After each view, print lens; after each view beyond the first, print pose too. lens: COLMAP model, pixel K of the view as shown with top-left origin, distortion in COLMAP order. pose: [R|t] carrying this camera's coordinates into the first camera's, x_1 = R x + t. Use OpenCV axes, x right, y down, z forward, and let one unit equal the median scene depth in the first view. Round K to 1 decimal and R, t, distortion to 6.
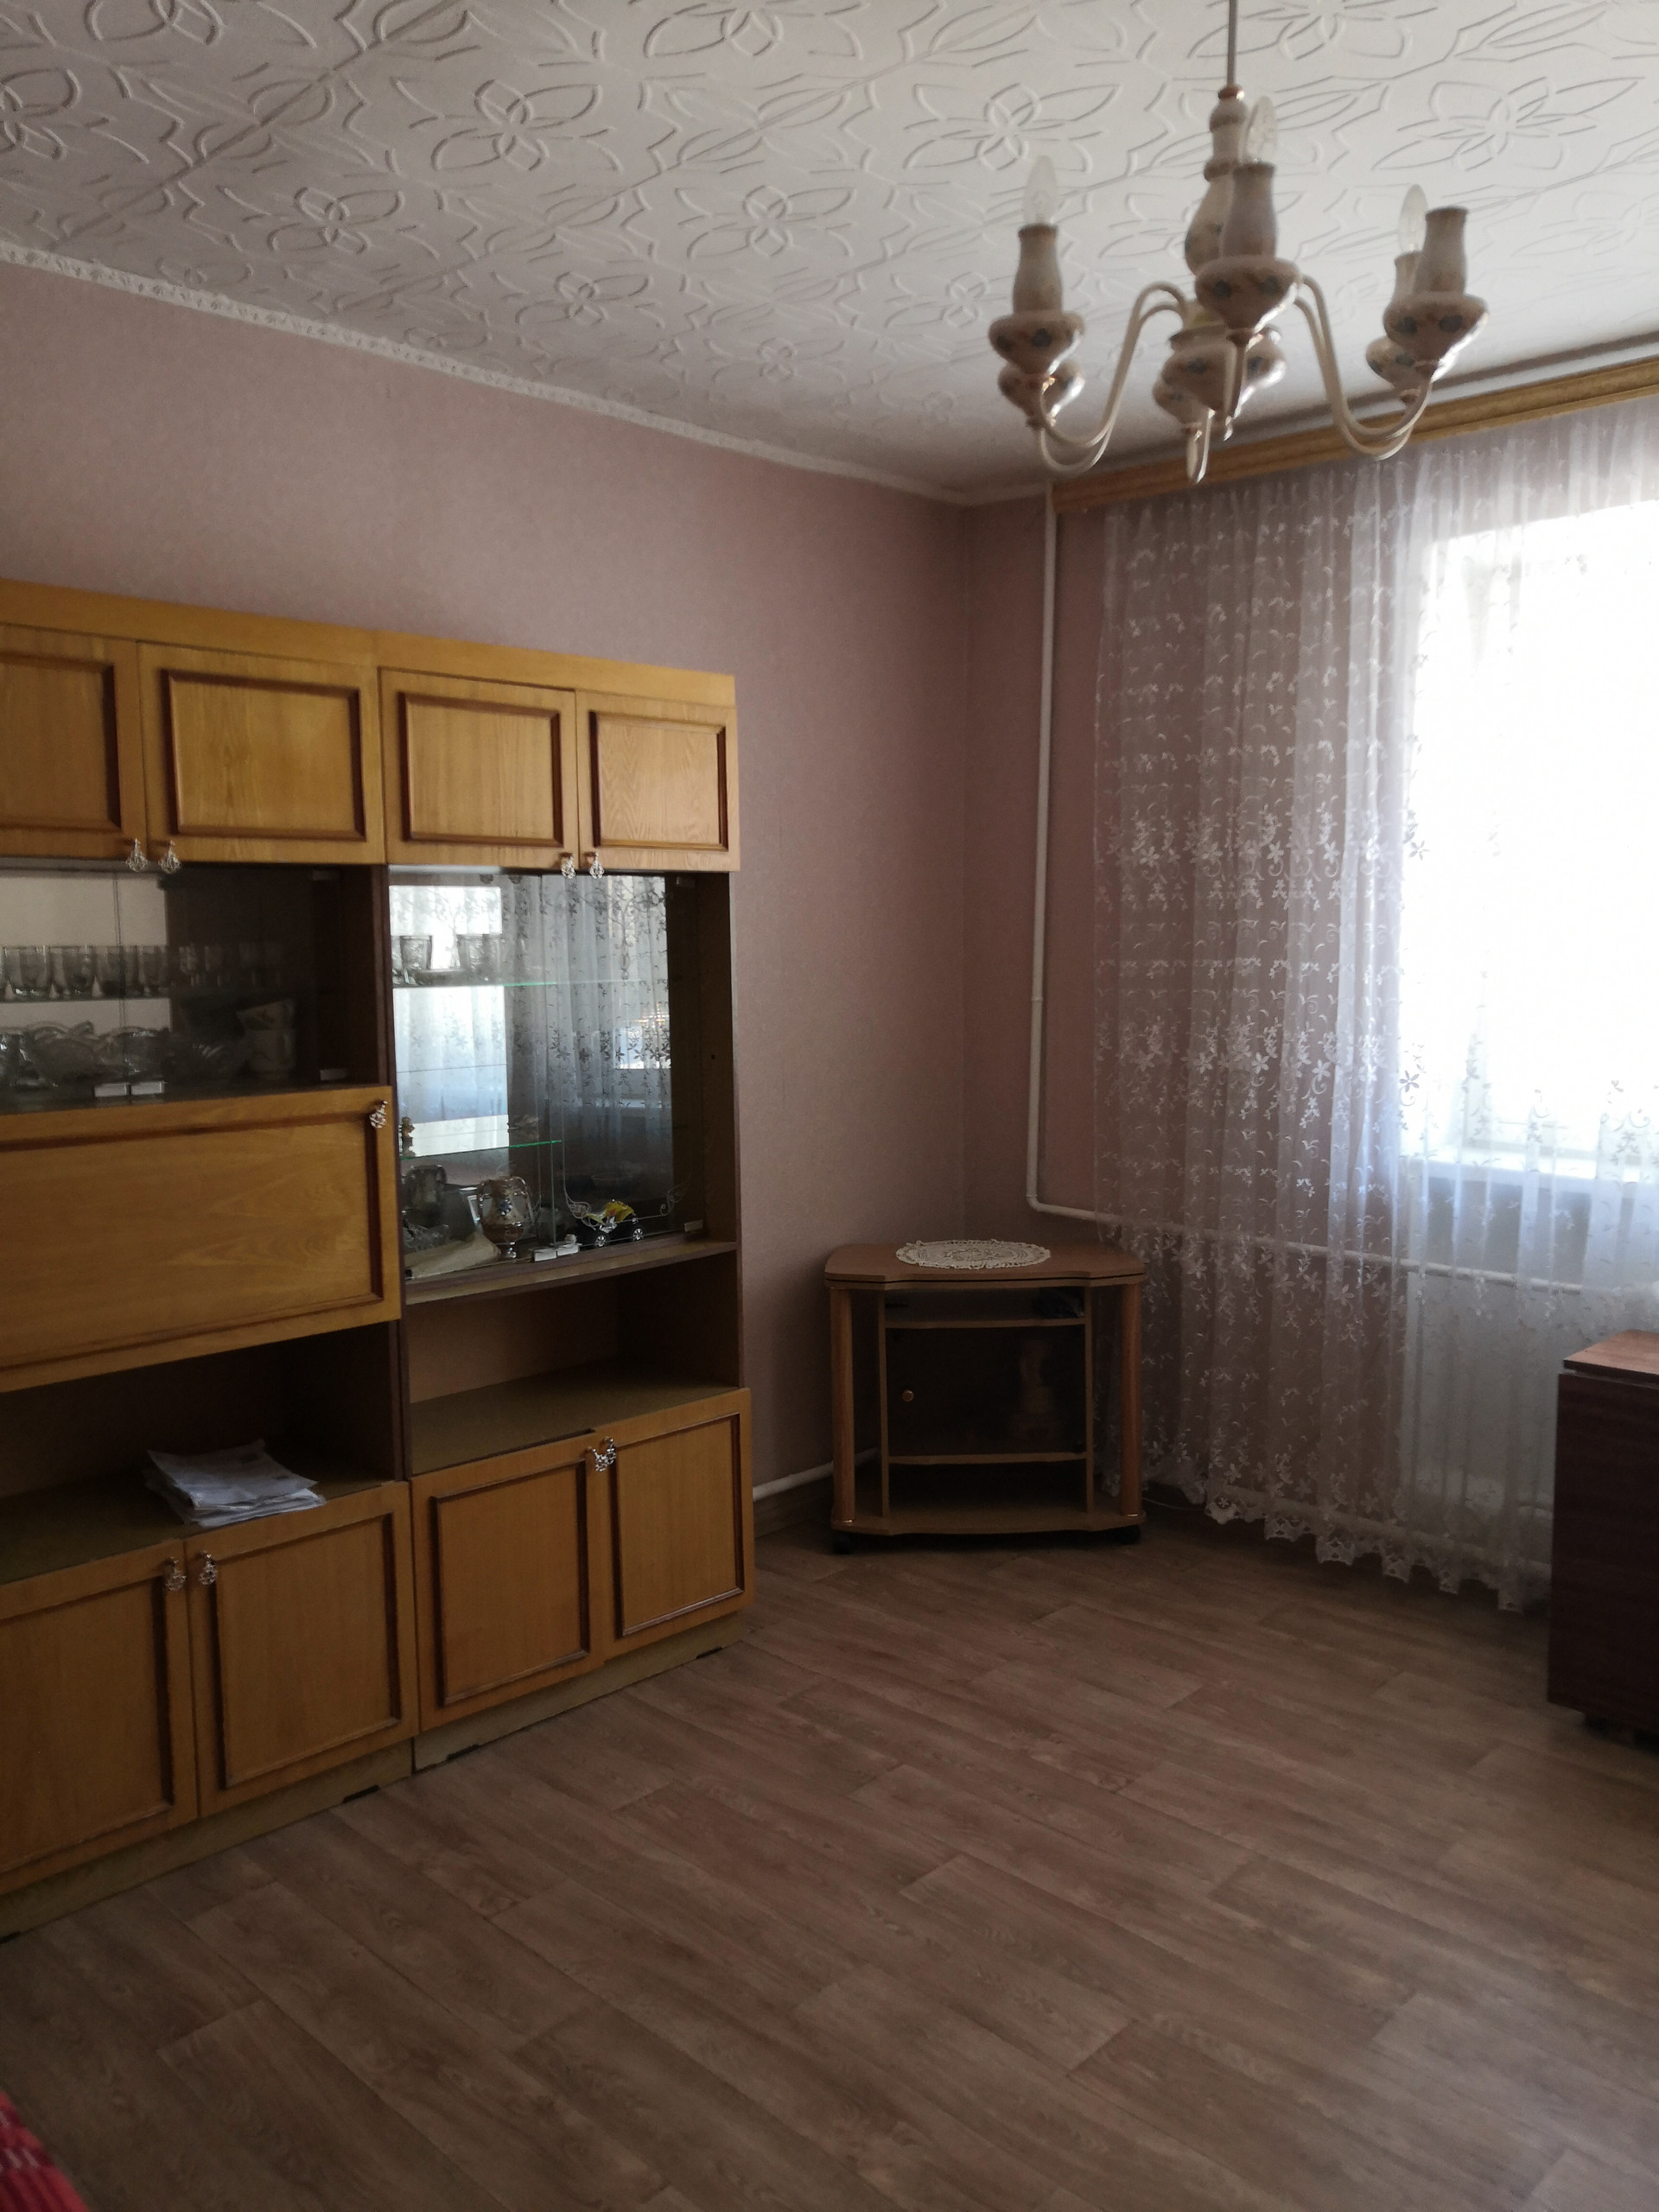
lens RADIAL K [[1724.0, 0, 824.0], [0, 1724.0, 1122.6], [0, 0, 1]] dist [-0.022015, 0.068384]
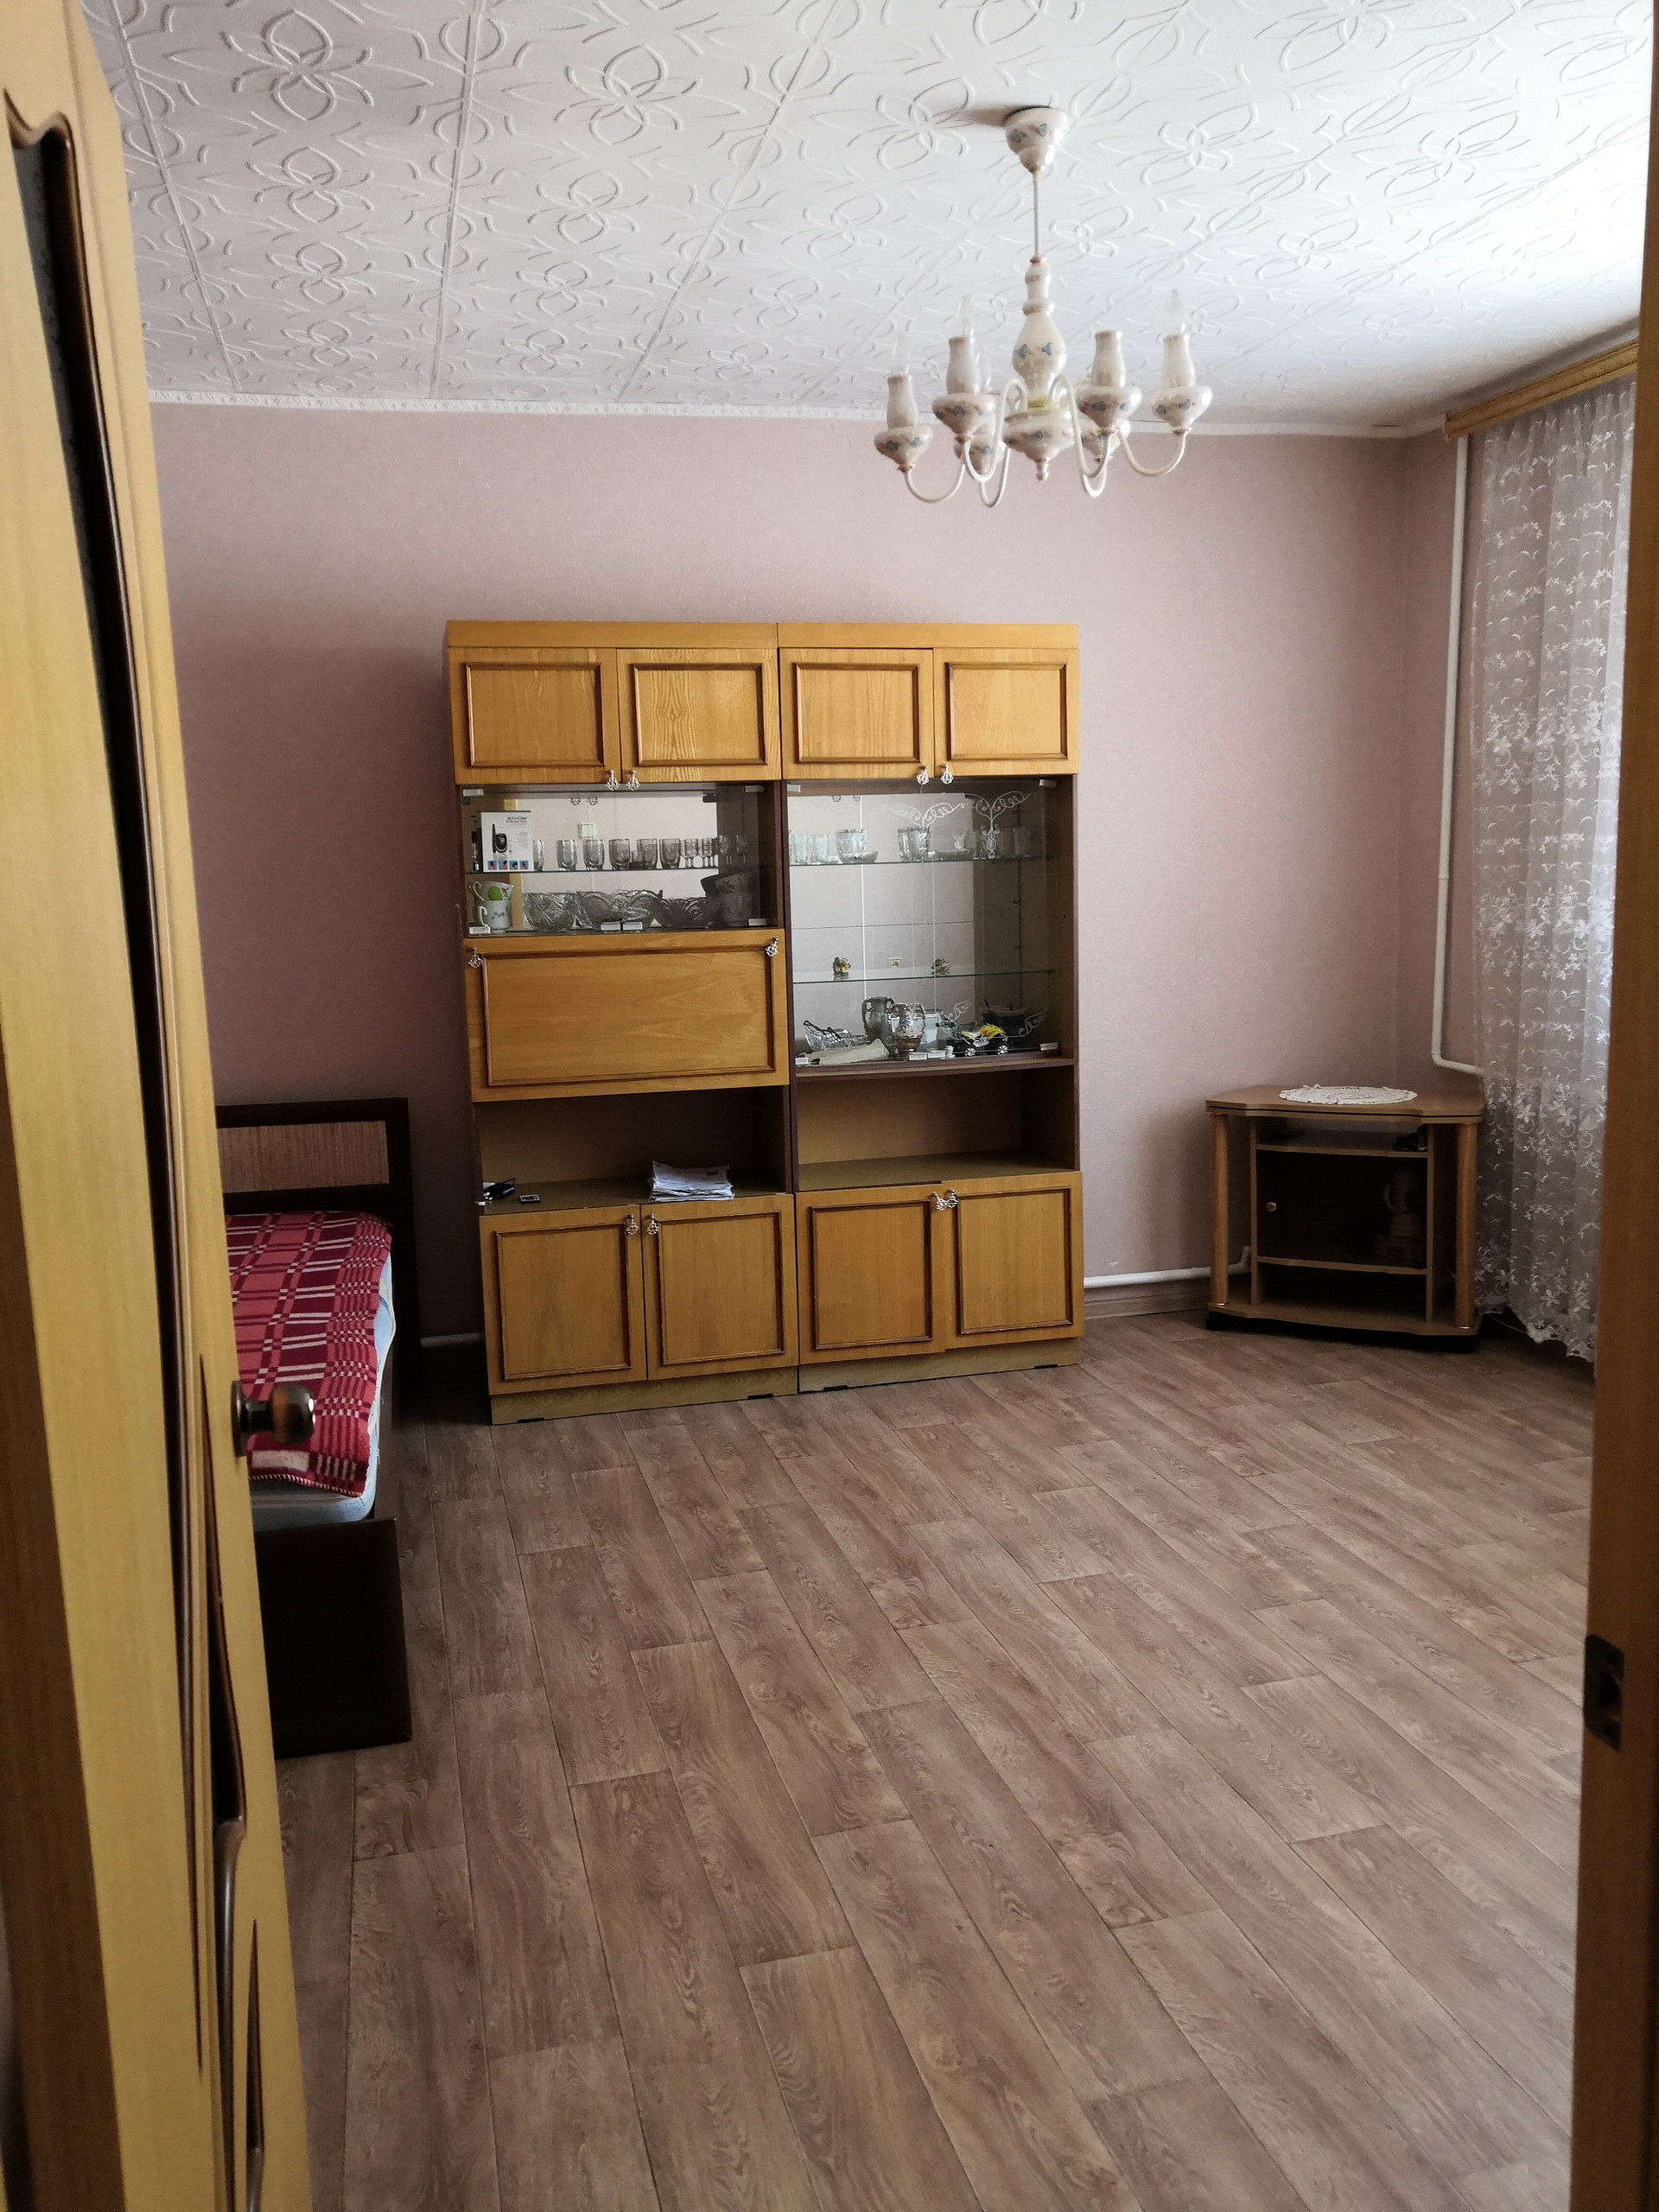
lens RADIAL K [[1724.0, 0, 824.0], [0, 1724.0, 1122.6], [0, 0, 1]] dist [-0.022015, 0.068384]
pose [[0.856216, 0.061468, -0.512948, 0.507291], [-0.037400, 0.997666, 0.057123, 0.054992], [0.515262, -0.029726, 0.856517, -0.249942]]
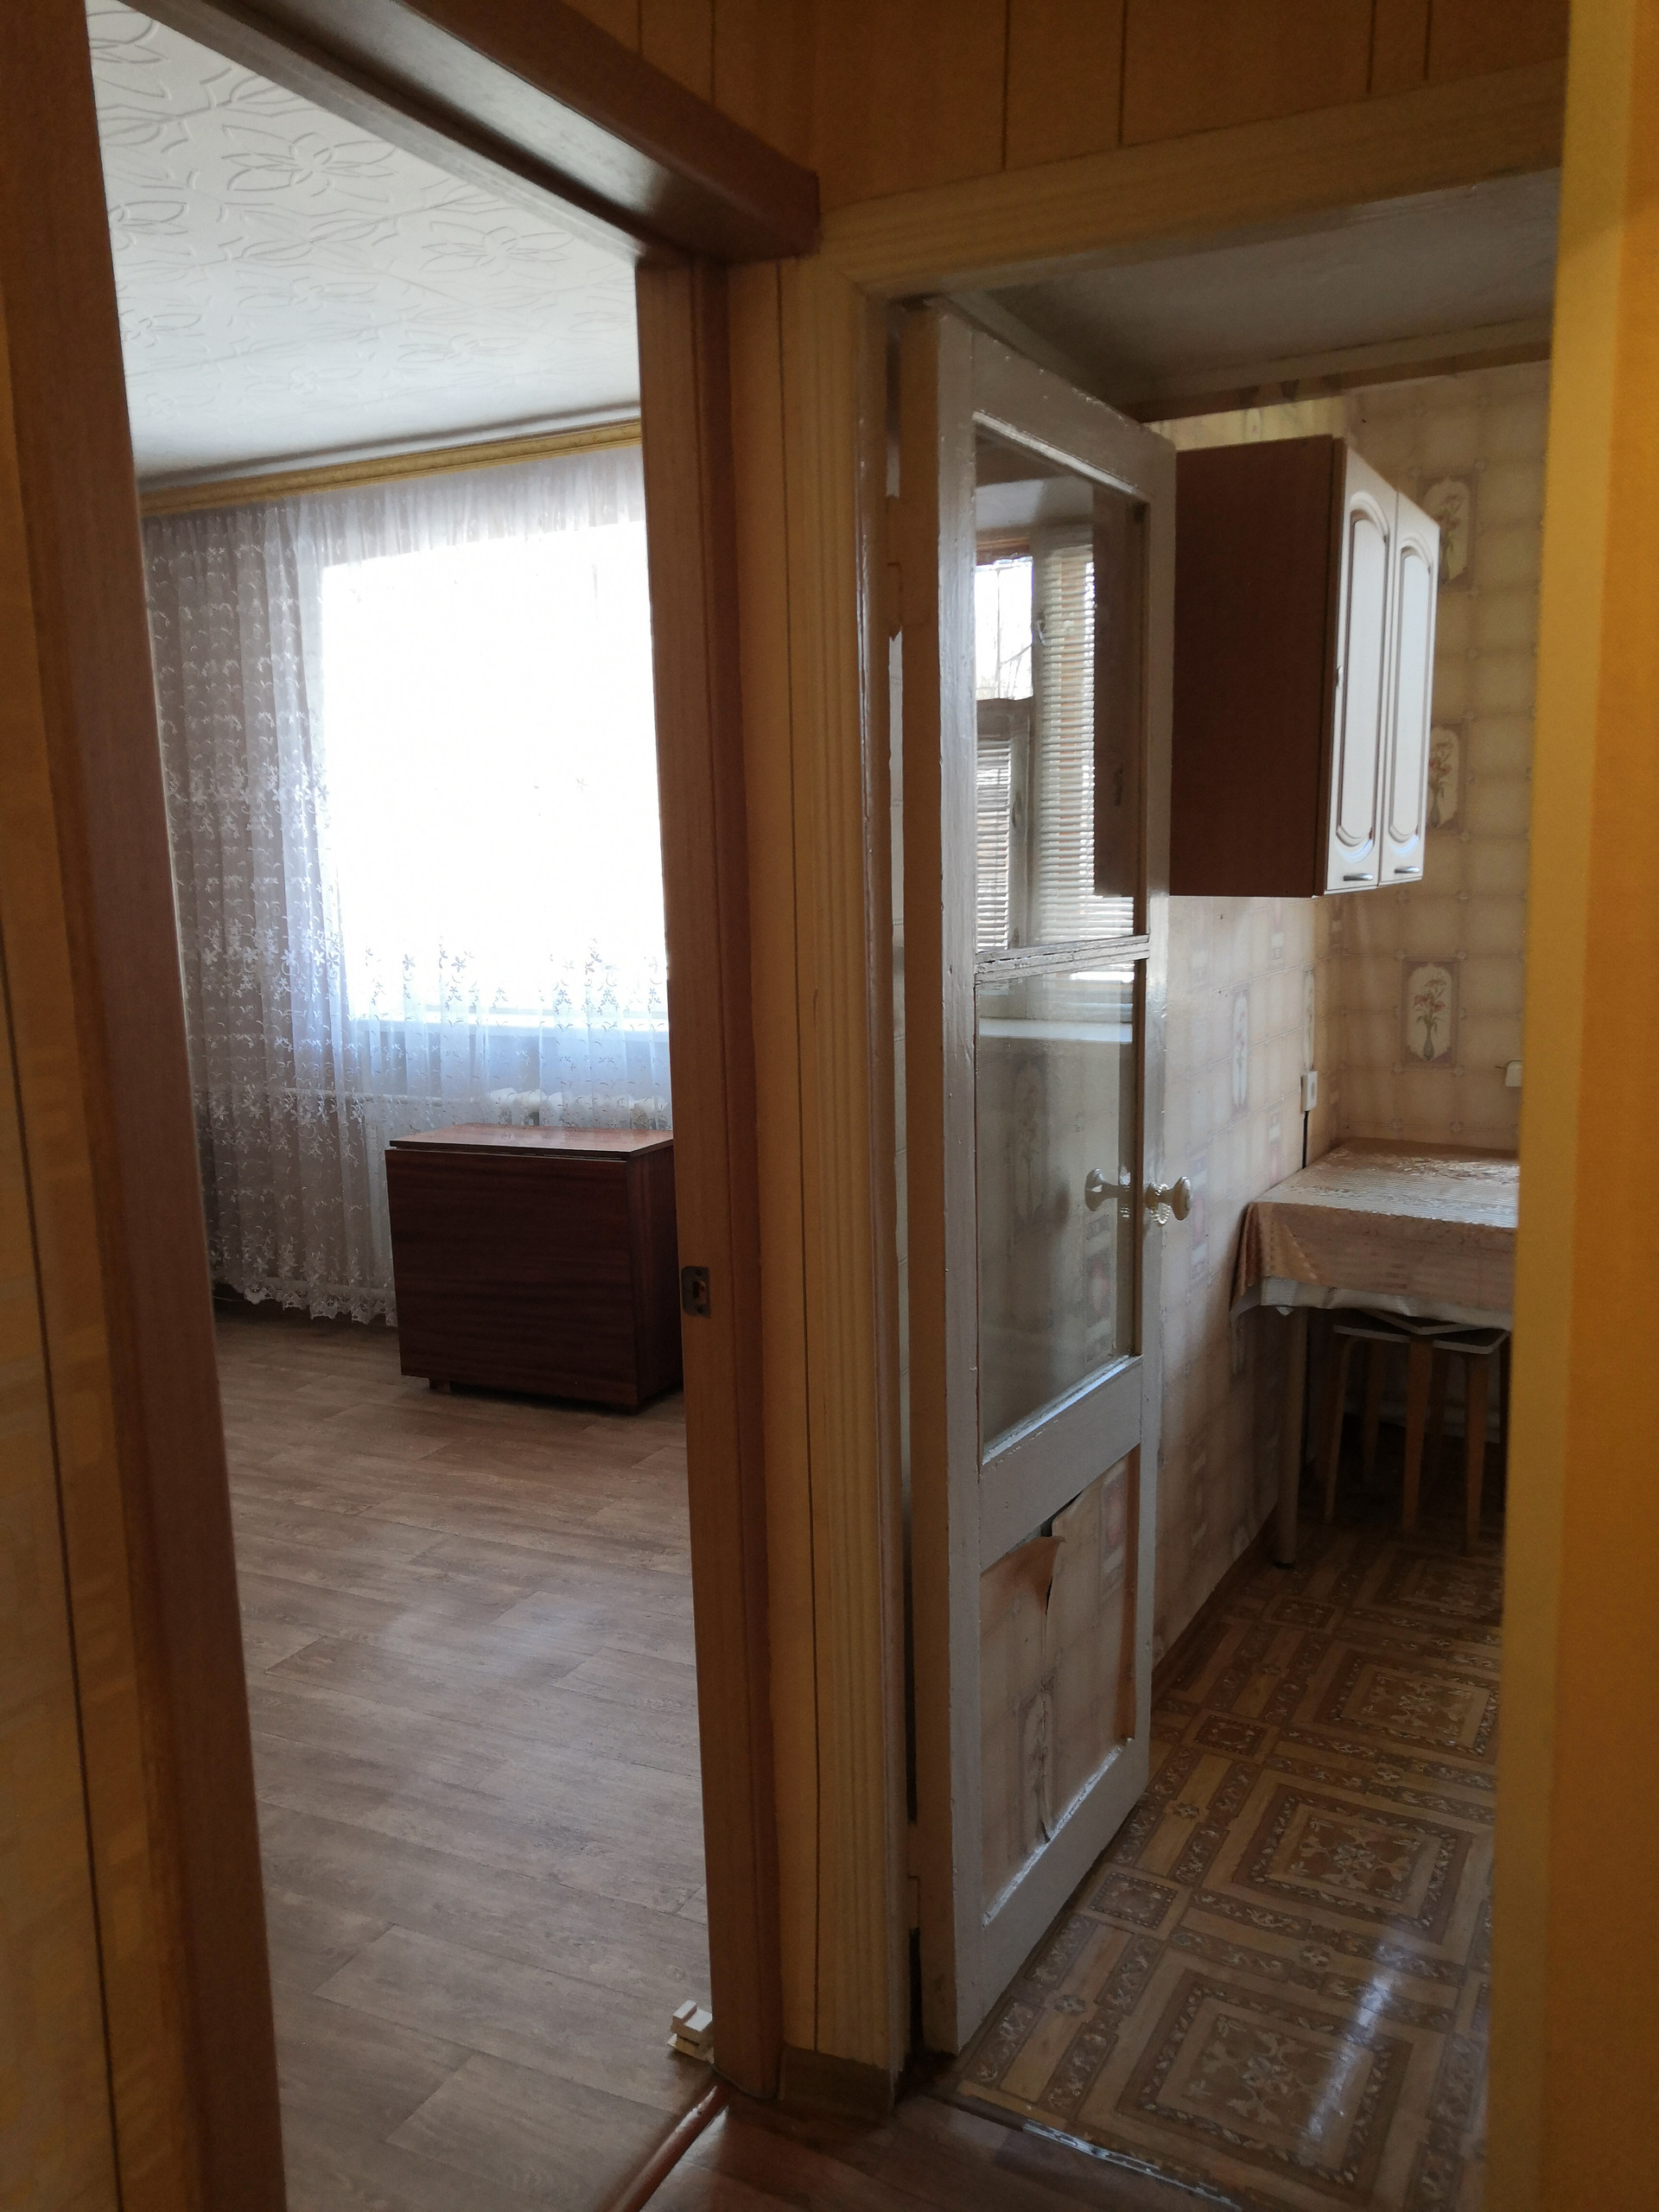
lens RADIAL K [[1724.0, 0, 824.0], [0, 1724.0, 1122.6], [0, 0, 1]] dist [-0.022015, 0.068384]
pose [[0.956842, -0.066848, 0.282816, 0.361430], [0.057749, 0.997513, 0.040399, 0.082571], [-0.284813, -0.022323, 0.958323, -0.501622]]
